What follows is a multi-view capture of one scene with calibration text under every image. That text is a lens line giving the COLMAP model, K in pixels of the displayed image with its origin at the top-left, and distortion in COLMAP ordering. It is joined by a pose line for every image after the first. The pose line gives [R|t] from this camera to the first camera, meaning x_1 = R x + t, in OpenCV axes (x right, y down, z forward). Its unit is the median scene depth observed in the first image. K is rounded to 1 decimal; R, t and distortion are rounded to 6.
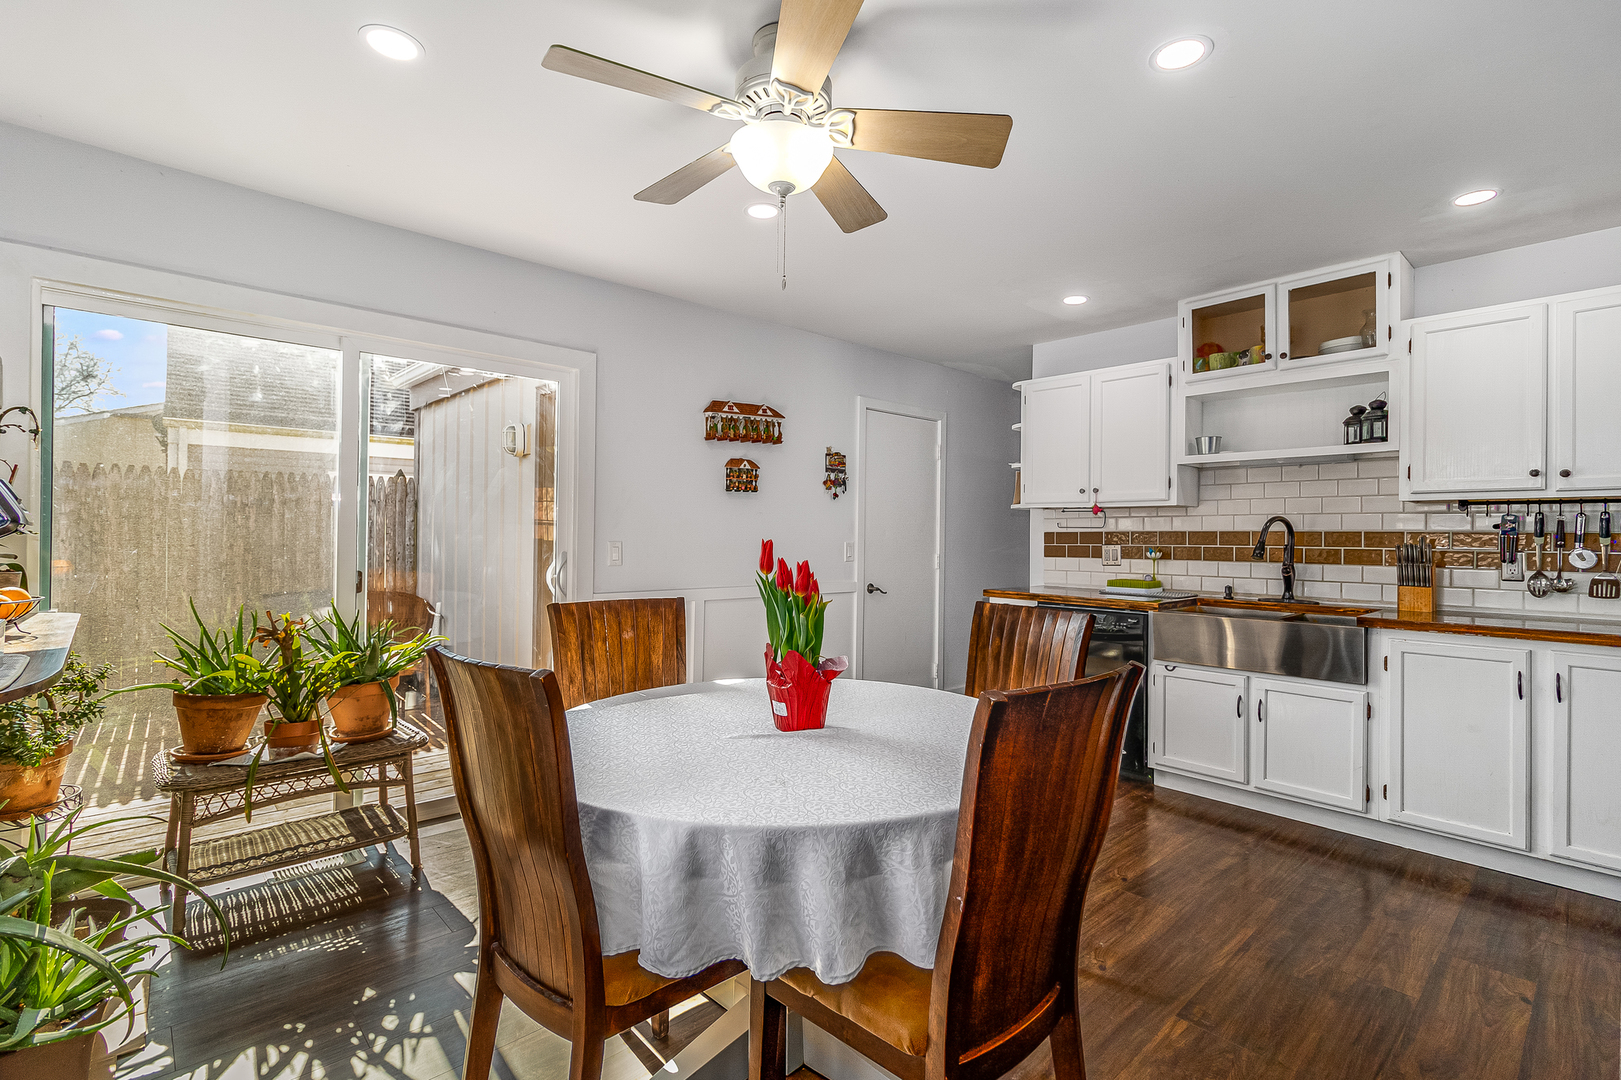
lens RADIAL K [[754.0, 0, 813.1], [0, 754.0, 534.9], [0, 0, 1]] dist [-0.000831, -0.001418]
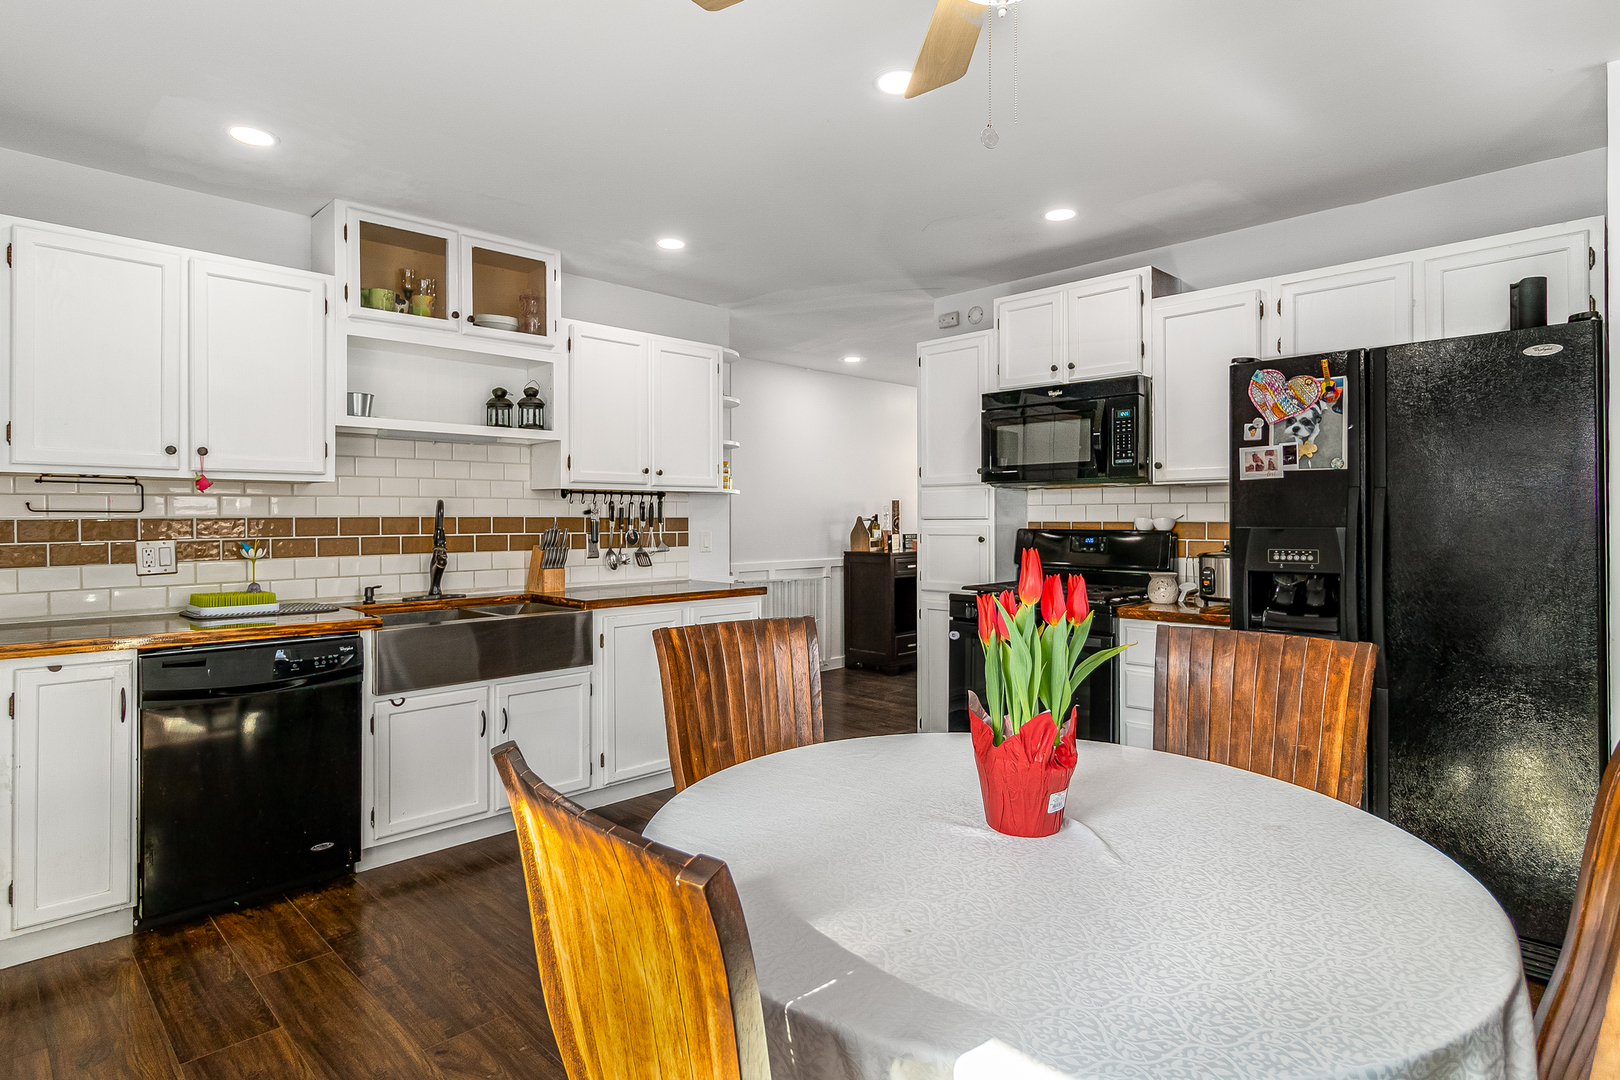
lens RADIAL K [[839.3, 0, 834.1], [0, 839.3, 517.4], [0, 0, 1]] dist [0.000454, 0.000057]
pose [[-0.044549, -0.007991, 0.998975, -0.358480], [0.000641, 0.999968, 0.008027, -0.011830], [-0.999007, 0.000998, -0.044542, 0.581252]]
